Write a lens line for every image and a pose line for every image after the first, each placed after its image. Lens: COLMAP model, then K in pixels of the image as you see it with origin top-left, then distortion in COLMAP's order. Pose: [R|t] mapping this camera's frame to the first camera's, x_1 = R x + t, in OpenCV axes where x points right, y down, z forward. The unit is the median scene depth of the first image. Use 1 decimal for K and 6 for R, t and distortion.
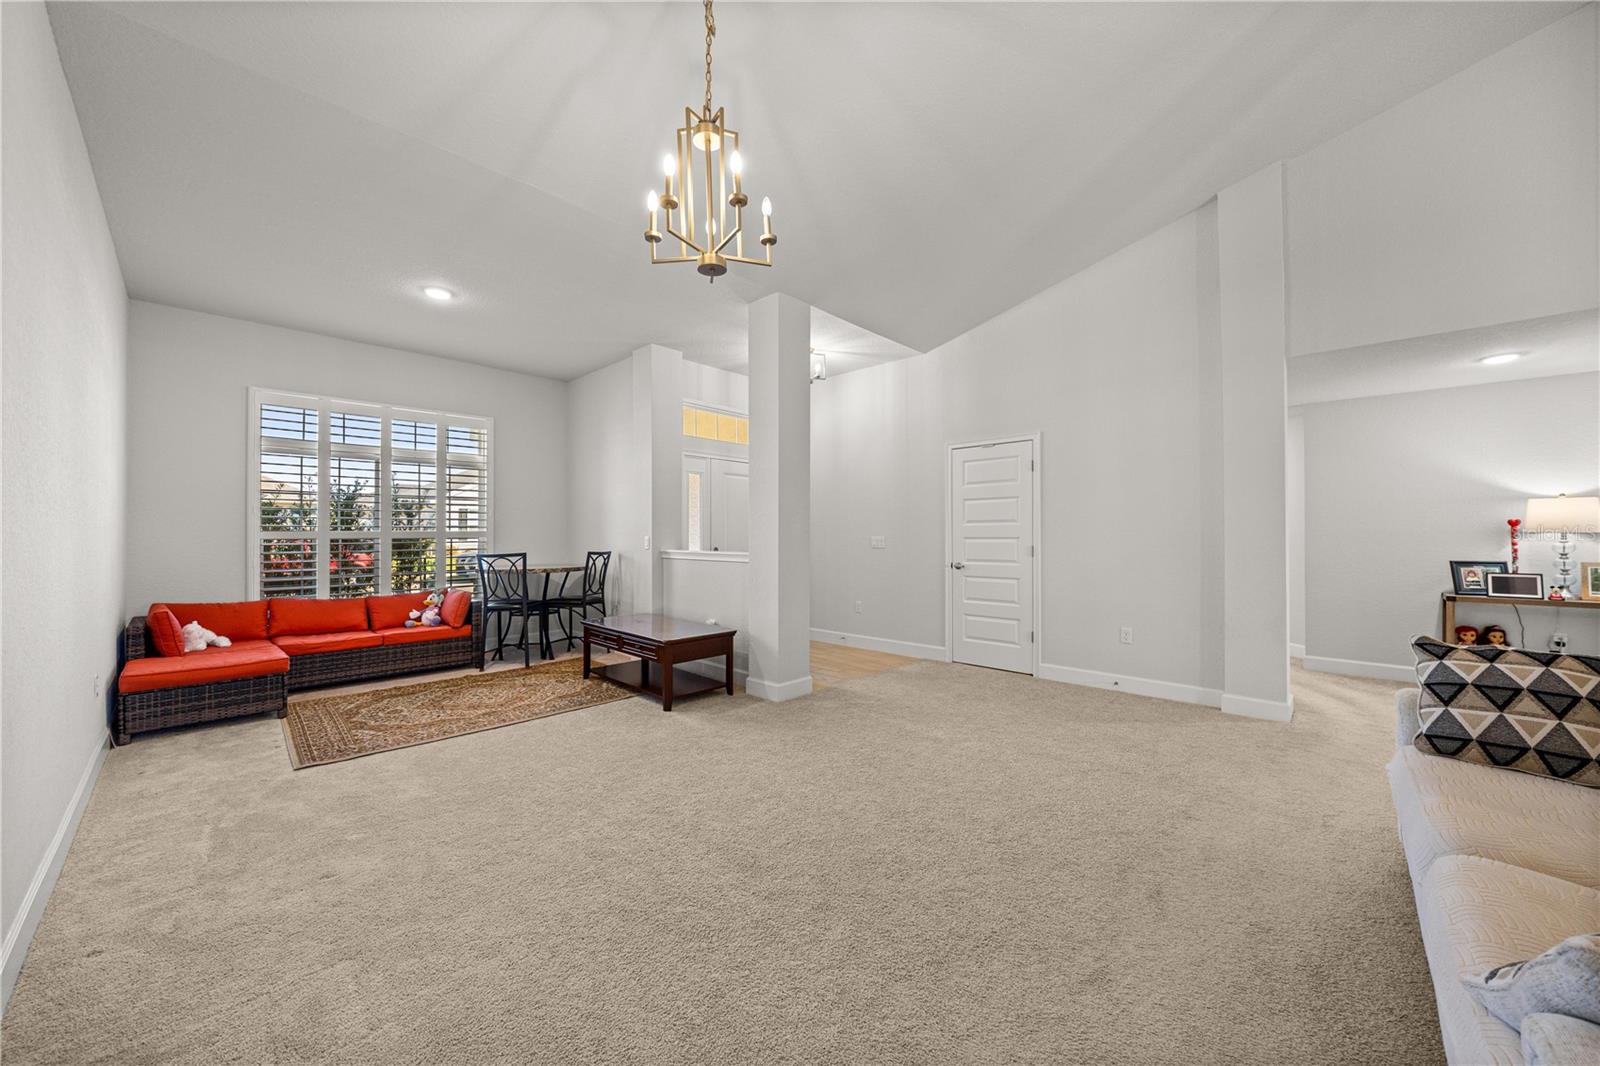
lens RADIAL K [[577.4, 0, 796.6], [0, 577.4, 520.8], [0, 0, 1]] dist [0.000507, 0.000063]
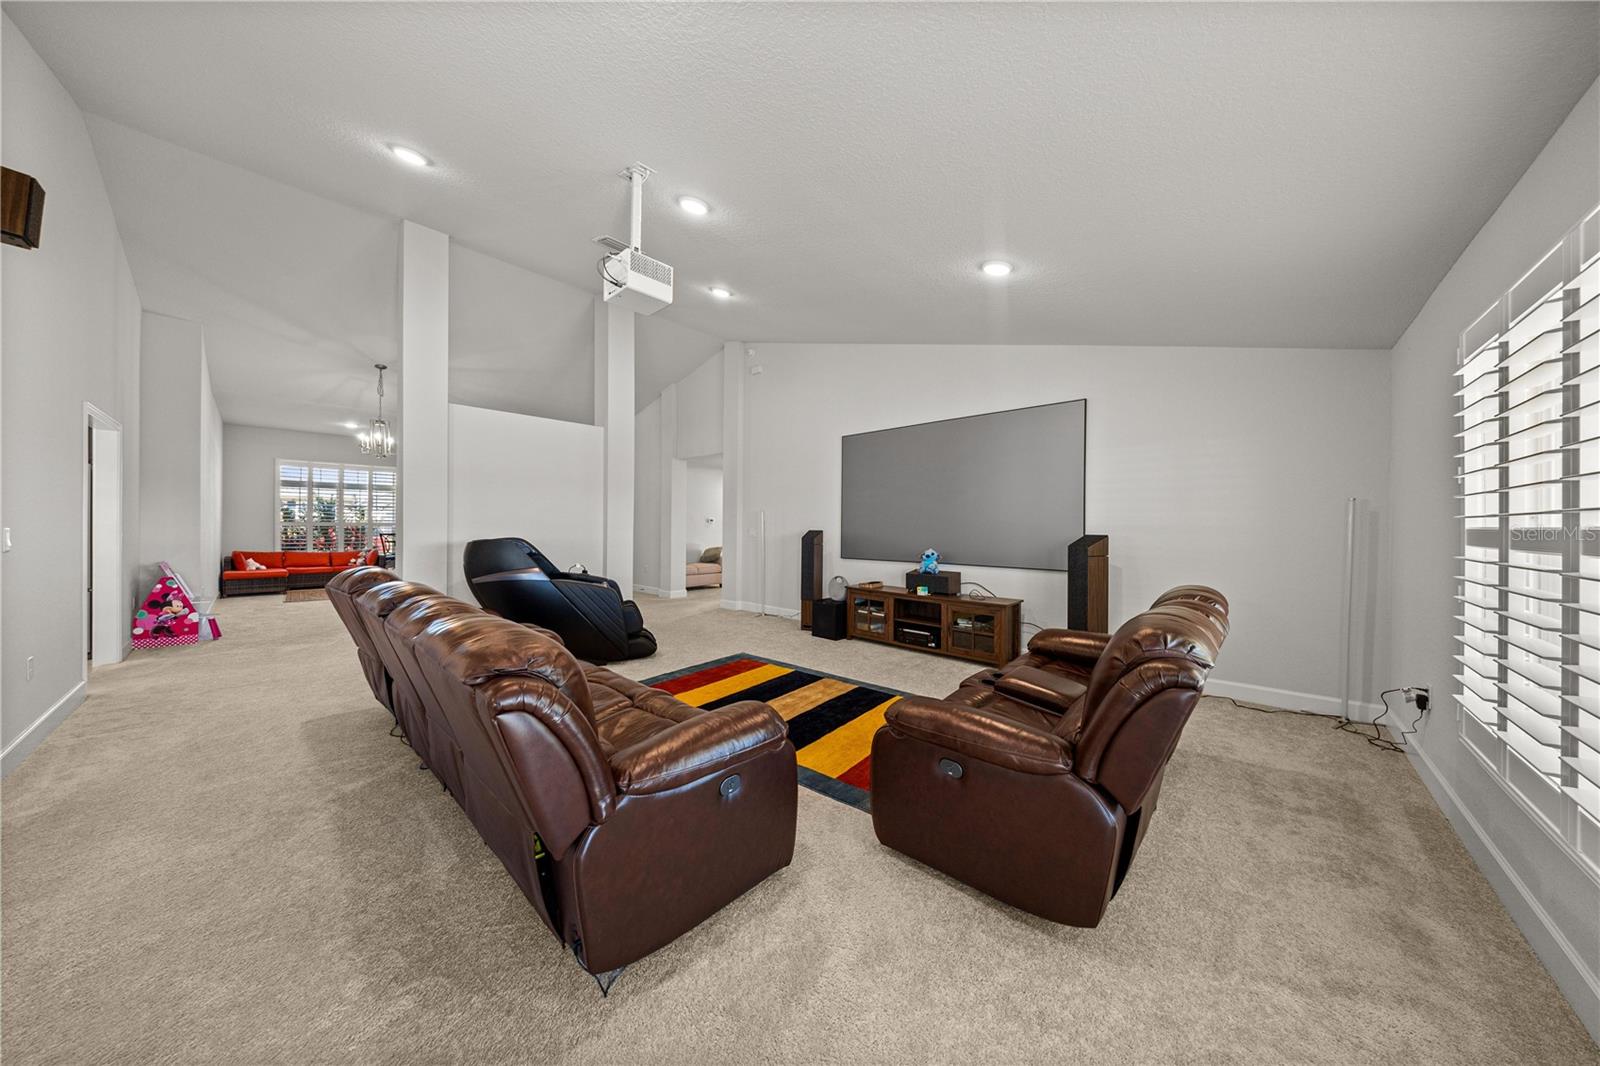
lens RADIAL K [[497.7, 0, 778.8], [0, 497.7, 528.8], [0, 0, 1]] dist [0.000832, 0.000091]
pose [[0.999953, 0.006103, -0.007526, 1.088856], [-0.005925, 0.999709, 0.023394, -0.012465], [0.007666, -0.023348, 0.999698, -0.981679]]
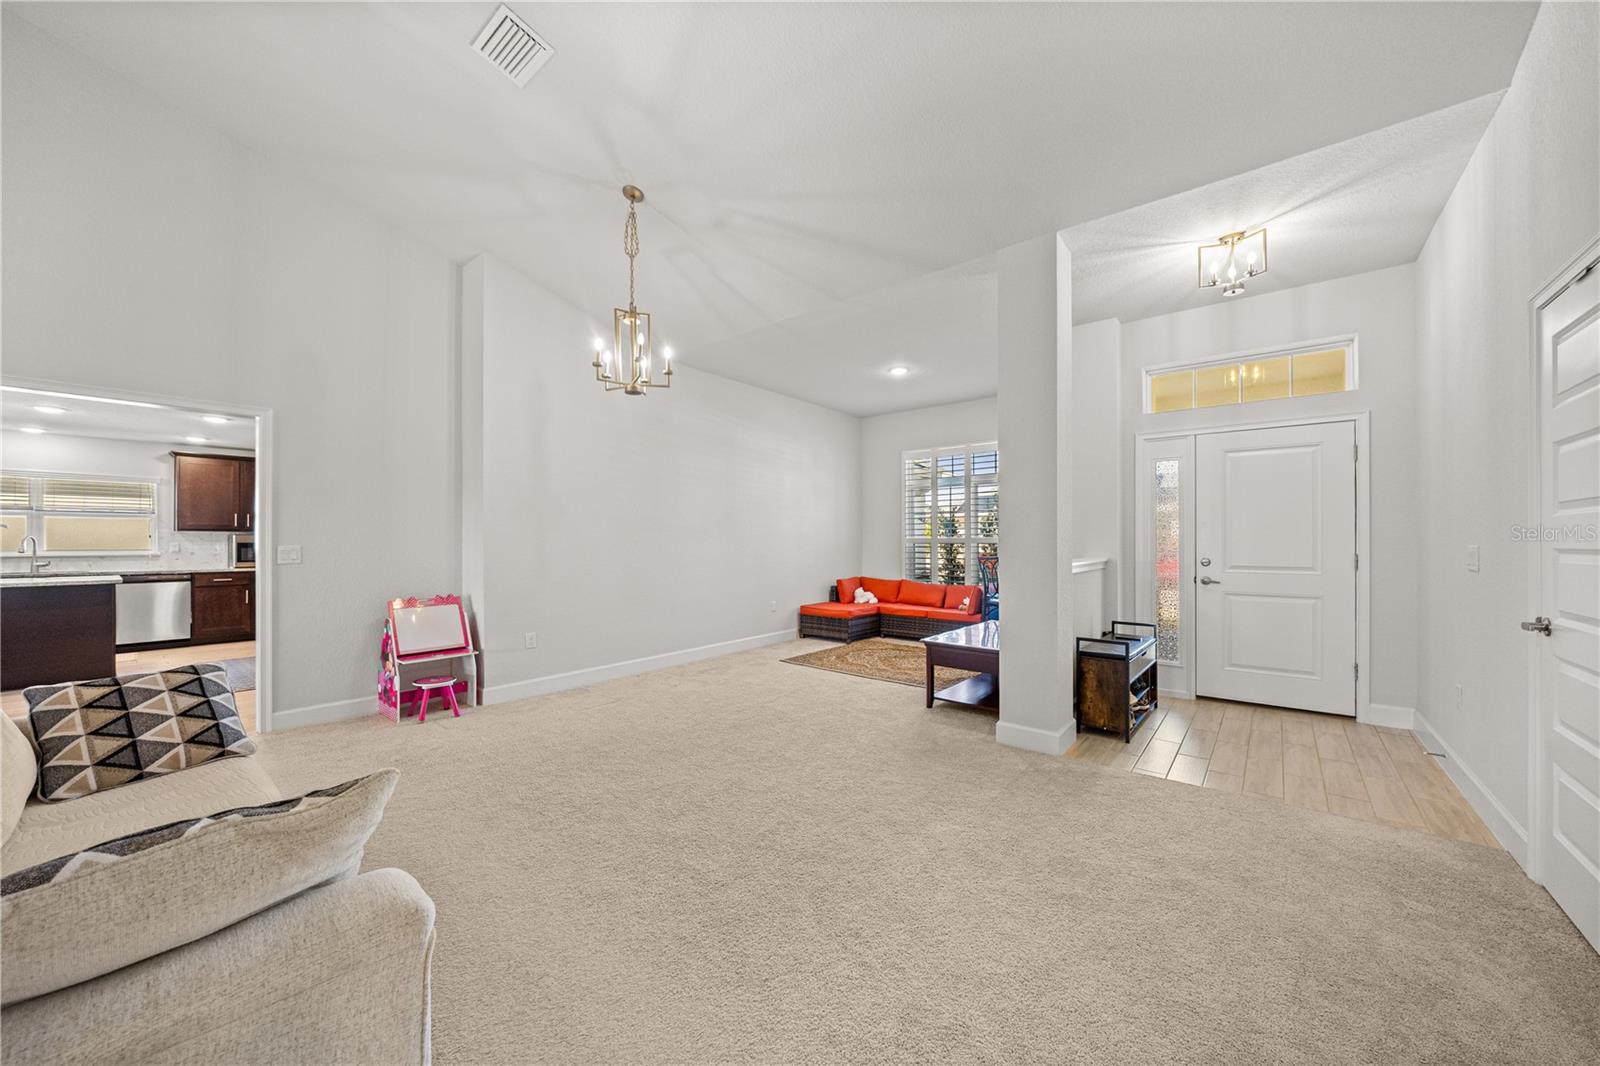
lens RADIAL K [[577.4, 0, 796.6], [0, 577.4, 520.8], [0, 0, 1]] dist [0.000507, 0.000063]
pose [[0.079042, -0.035344, -0.996245, 0.700274], [0.017606, 0.999265, -0.034055, 0.019286], [0.996716, -0.014848, 0.079606, 0.586401]]
